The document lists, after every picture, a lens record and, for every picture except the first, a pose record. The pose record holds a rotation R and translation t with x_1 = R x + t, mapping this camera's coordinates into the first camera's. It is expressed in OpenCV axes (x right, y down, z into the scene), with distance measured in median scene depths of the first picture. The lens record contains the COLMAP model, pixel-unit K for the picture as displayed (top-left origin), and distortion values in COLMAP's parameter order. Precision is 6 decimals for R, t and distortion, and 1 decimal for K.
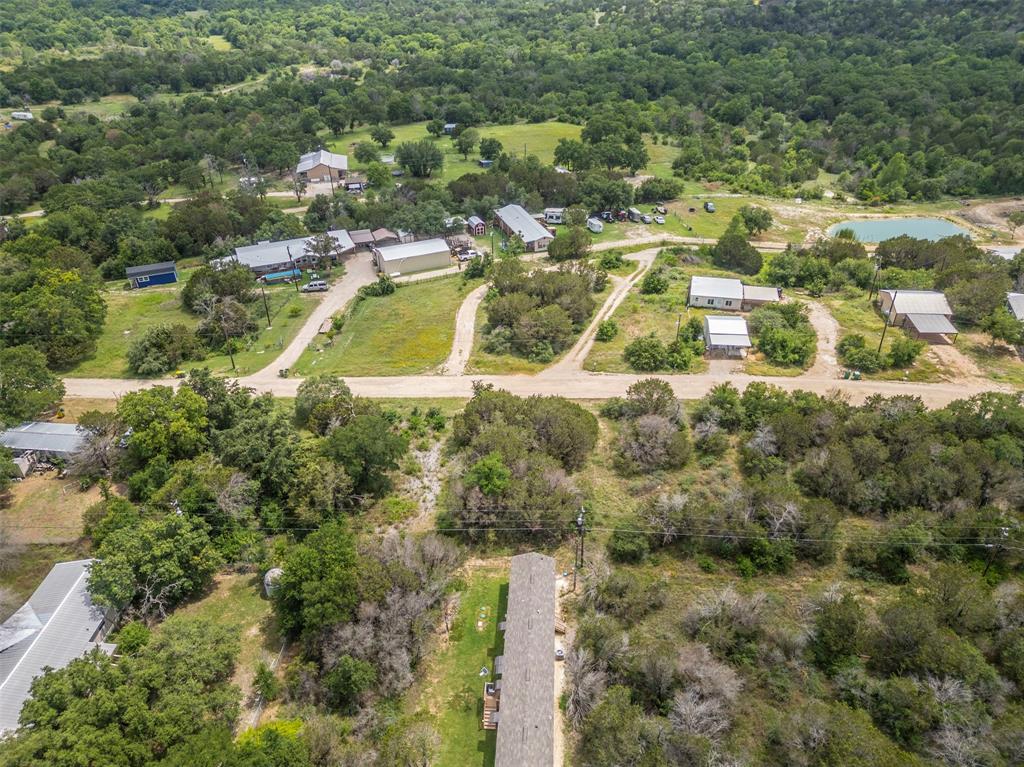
lens RADIAL K [[717.6, 0, 508.2], [0, 717.6, 388.1], [0, 0, 1]] dist [0.057849, -0.051830]
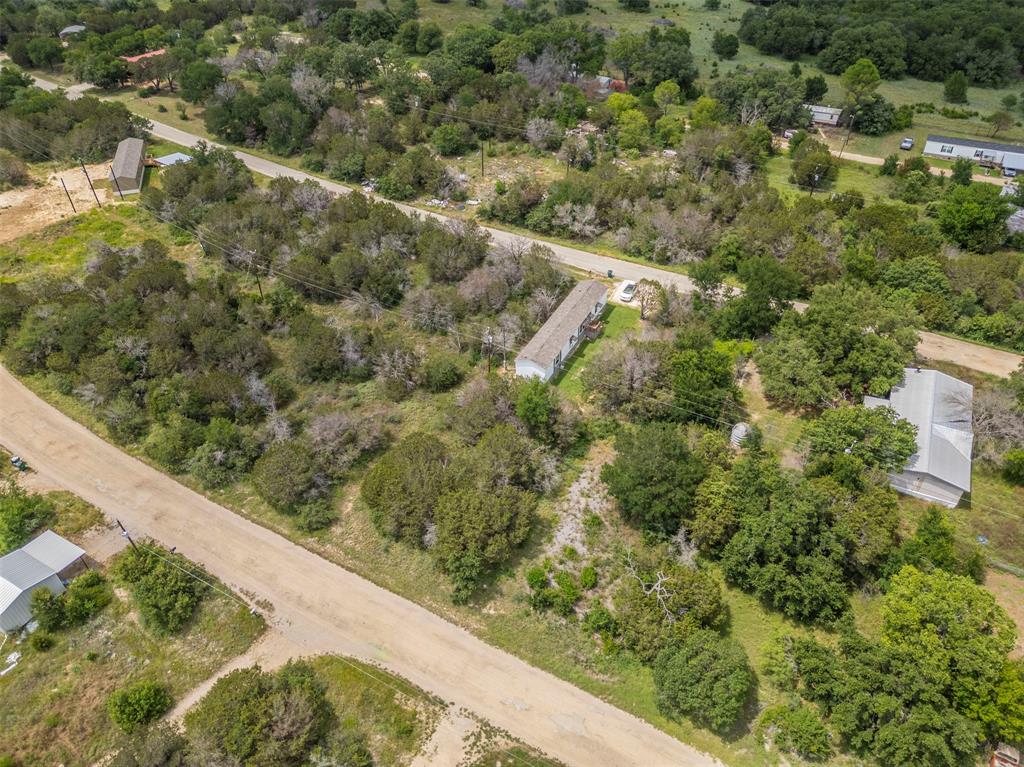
lens RADIAL K [[717.6, 0, 508.2], [0, 717.6, 388.1], [0, 0, 1]] dist [0.057849, -0.051830]
pose [[-0.917047, -0.228450, 0.326857, -0.201585], [0.245098, 0.323663, 0.913876, -0.515767], [-0.314566, 0.918179, -0.240821, 0.793025]]
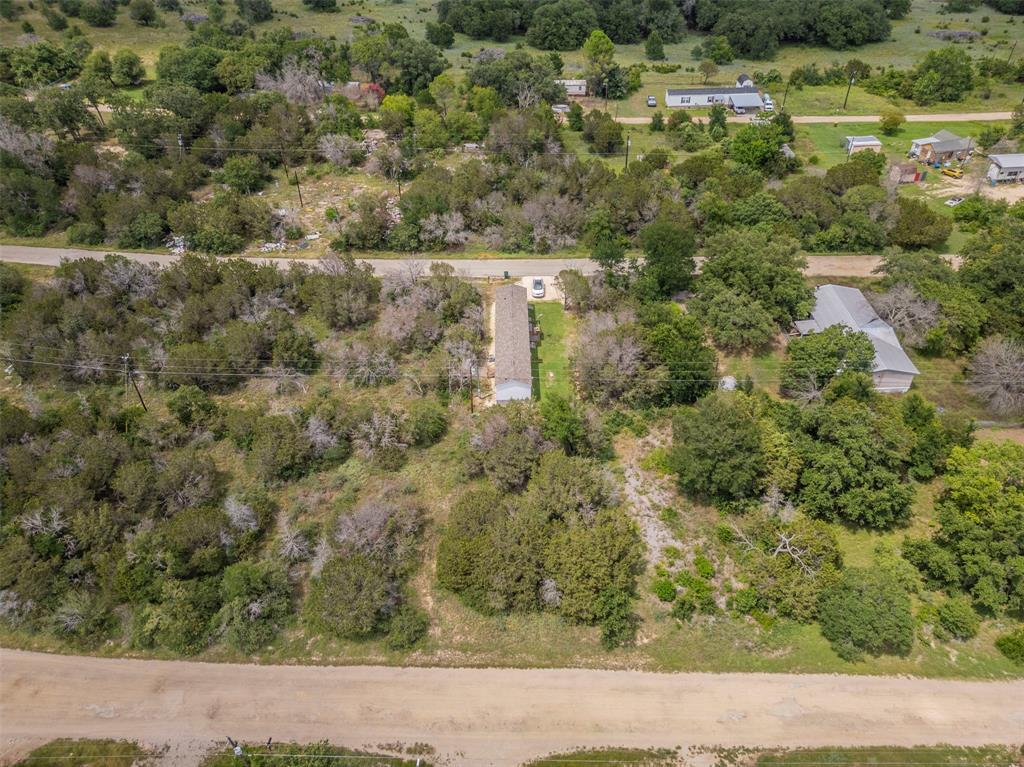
lens RADIAL K [[717.6, 0, 508.2], [0, 717.6, 388.1], [0, 0, 1]] dist [0.057849, -0.051830]
pose [[-0.996160, 0.076542, -0.042499, 0.050686], [-0.019163, 0.283034, 0.958919, -0.513678], [0.085427, 0.956051, -0.280480, 0.784796]]
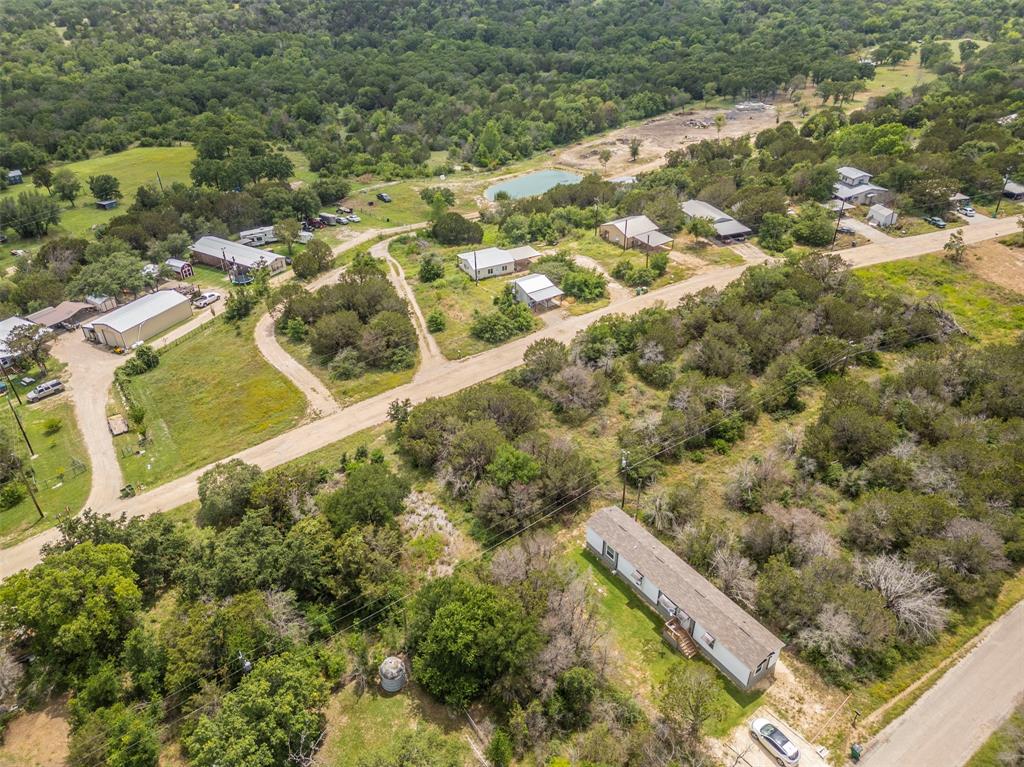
lens RADIAL K [[724.7, 0, 512.0], [0, 724.7, 383.5], [0, 0, 1]] dist [0.072651, -0.082194]
pose [[0.772223, -0.342385, 0.535204, -0.337416], [0.349892, 0.932303, 0.091576, -0.051328], [-0.530327, 0.116547, 0.839744, 0.089248]]
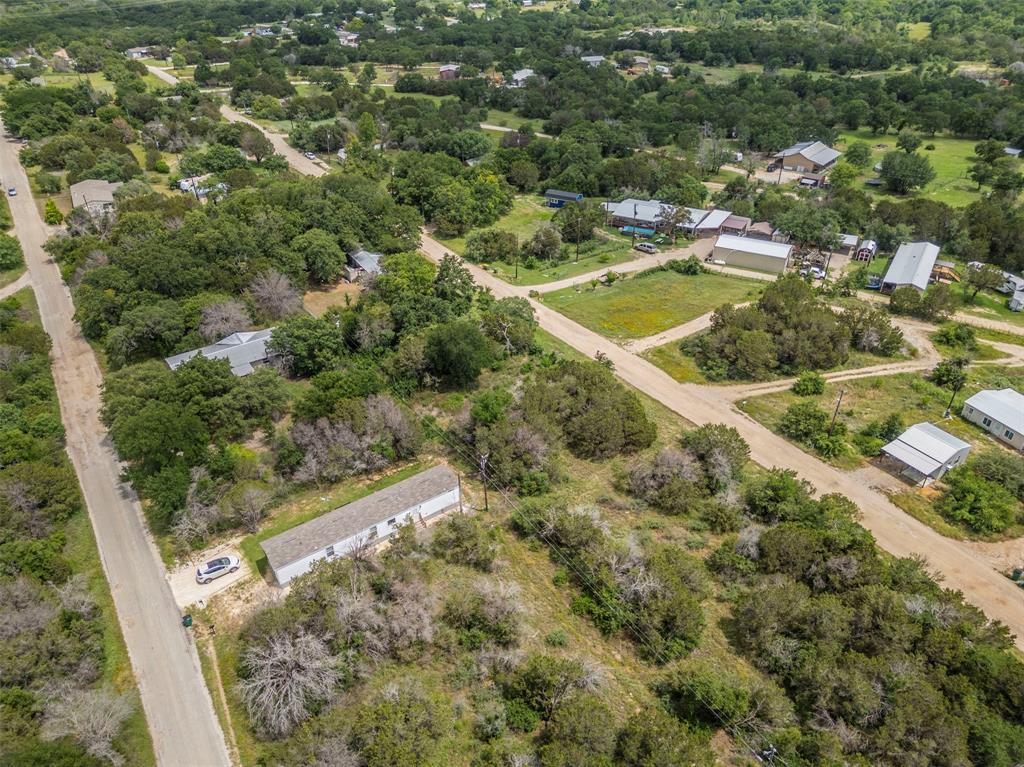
lens RADIAL K [[717.6, 0, 508.2], [0, 717.6, 388.1], [0, 0, 1]] dist [0.057849, -0.051830]
pose [[0.609611, 0.441585, -0.658314, 0.463312], [-0.427247, 0.882554, 0.196363, -0.088056], [0.667709, 0.161557, 0.726680, 0.123890]]
